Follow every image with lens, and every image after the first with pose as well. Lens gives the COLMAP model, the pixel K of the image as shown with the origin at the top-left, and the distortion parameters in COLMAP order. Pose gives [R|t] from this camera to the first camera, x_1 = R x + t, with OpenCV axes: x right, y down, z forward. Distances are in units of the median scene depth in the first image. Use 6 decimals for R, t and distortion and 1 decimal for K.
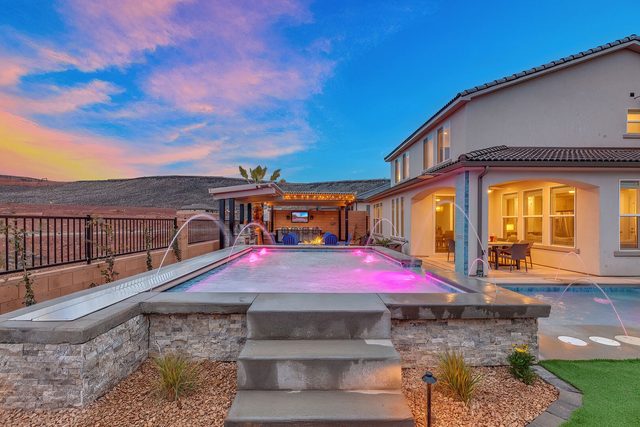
lens RADIAL K [[297.8, 0, 314.8], [0, 297.8, 218.9], [0, 0, 1]] dist [0.011996, 0.000964]
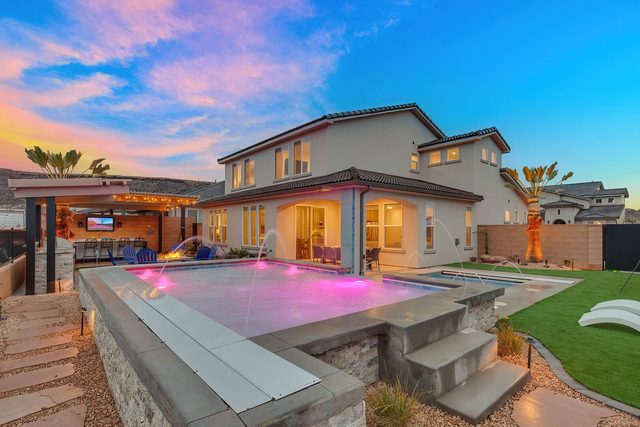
lens RADIAL K [[319.3, 0, 328.5], [0, 319.3, 227.1], [0, 0, 1]] dist [0.003044, 0.000324]
pose [[0.764648, 0.000209, 0.644448, -0.271660], [-0.003653, 0.999985, 0.004010, -0.008748], [-0.644438, -0.005421, 0.764637, 0.082082]]
